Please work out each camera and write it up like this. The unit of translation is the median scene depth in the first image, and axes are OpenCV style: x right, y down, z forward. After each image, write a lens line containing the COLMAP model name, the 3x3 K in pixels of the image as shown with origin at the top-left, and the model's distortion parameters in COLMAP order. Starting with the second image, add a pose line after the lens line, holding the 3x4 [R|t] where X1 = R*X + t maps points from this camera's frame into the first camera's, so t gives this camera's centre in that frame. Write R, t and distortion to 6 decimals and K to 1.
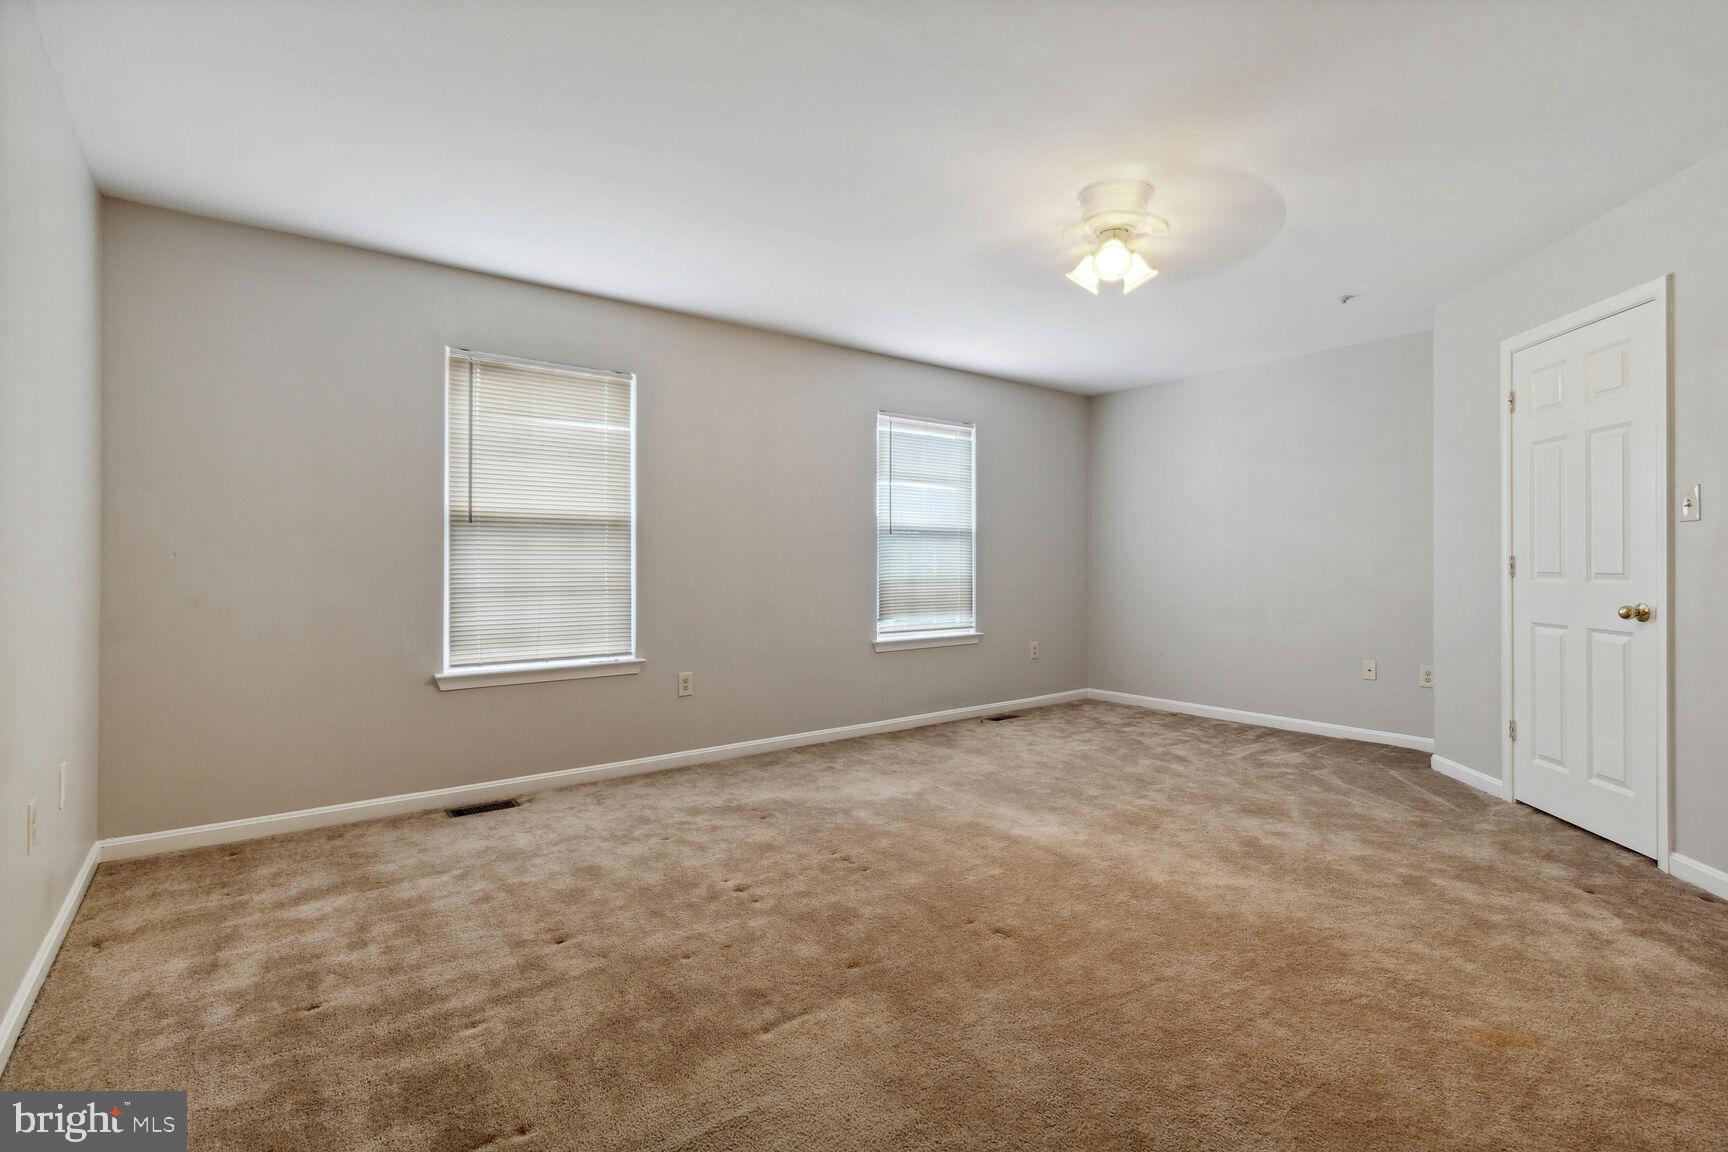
lens RADIAL K [[761.9, 0, 864.0], [0, 761.9, 576.0], [0, 0, 1]] dist [0.000678, 0.000003]
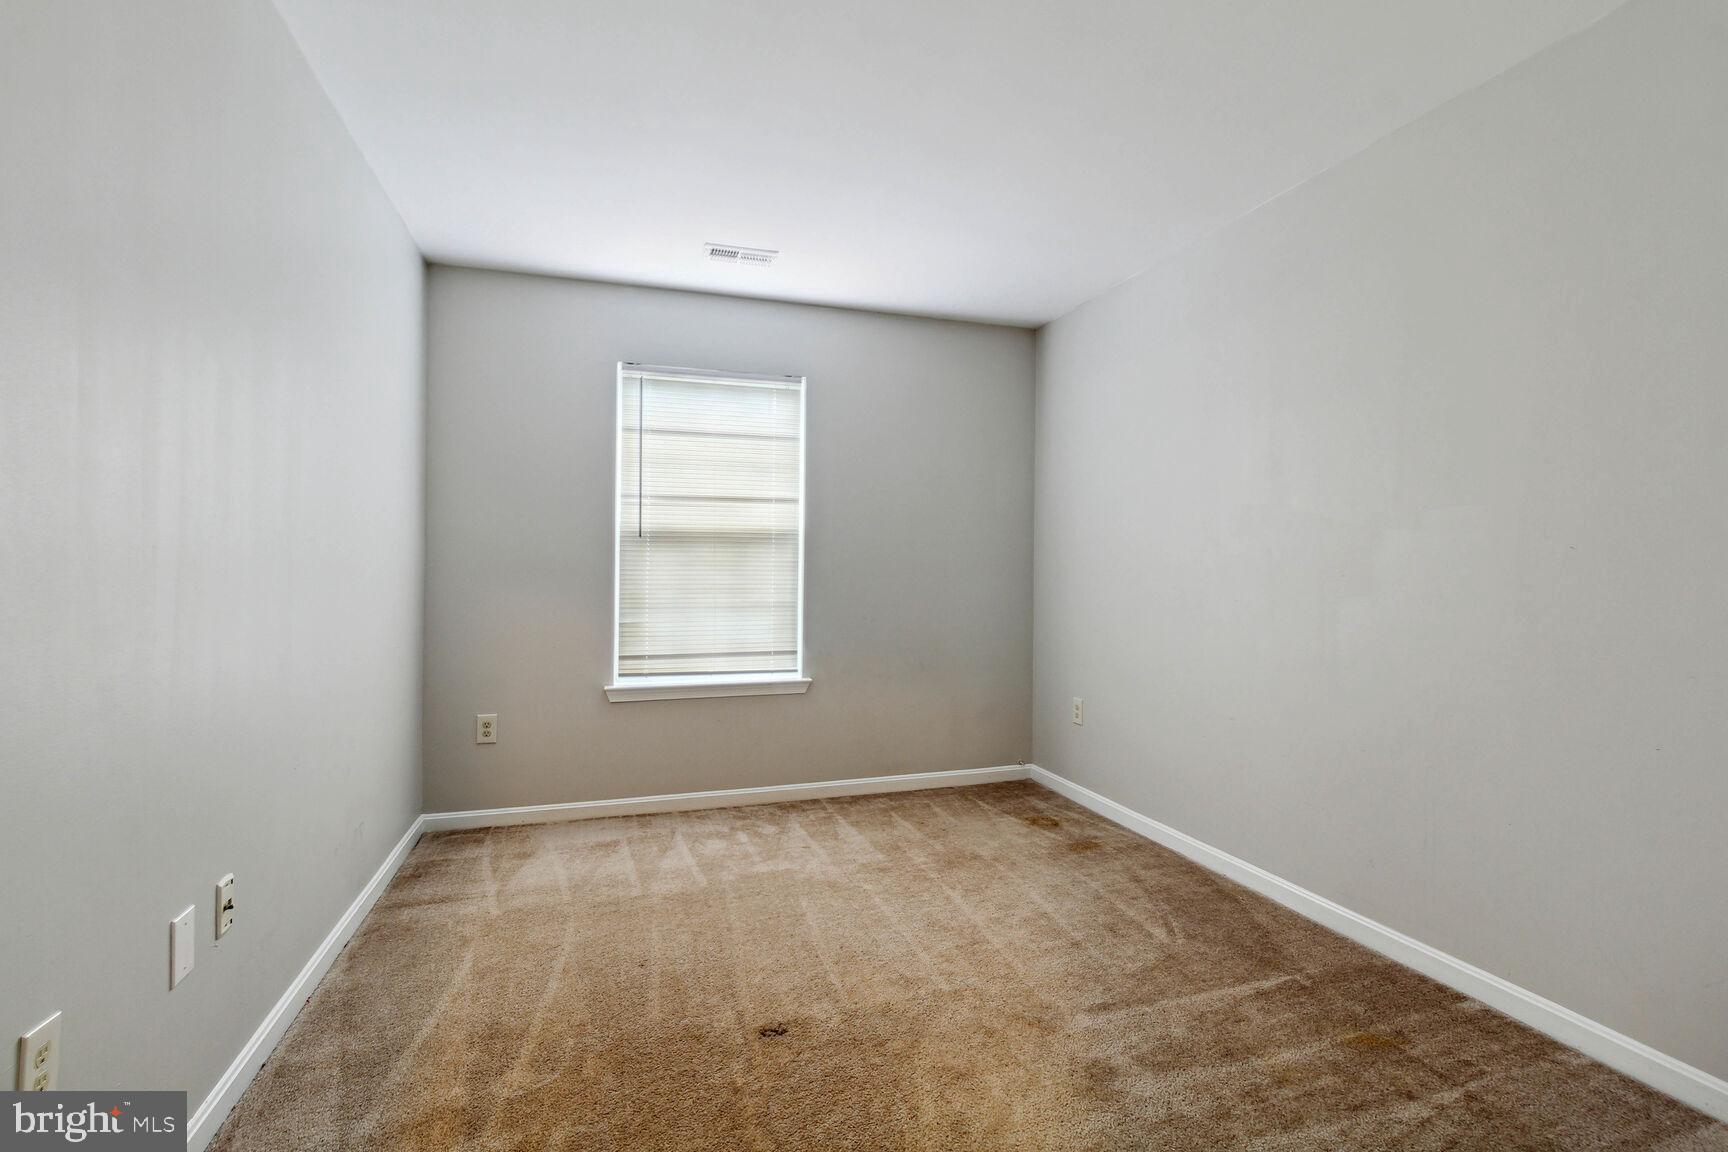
lens RADIAL K [[809.1, 0, 880.1], [0, 809.1, 580.4], [0, 0, 1]] dist [0.001044, -0.000075]
pose [[0.953793, 0.000318, -0.300463, 0.106581], [-0.003725, 0.999935, -0.010768, -0.001828], [0.300440, 0.011390, 0.953733, 0.078550]]
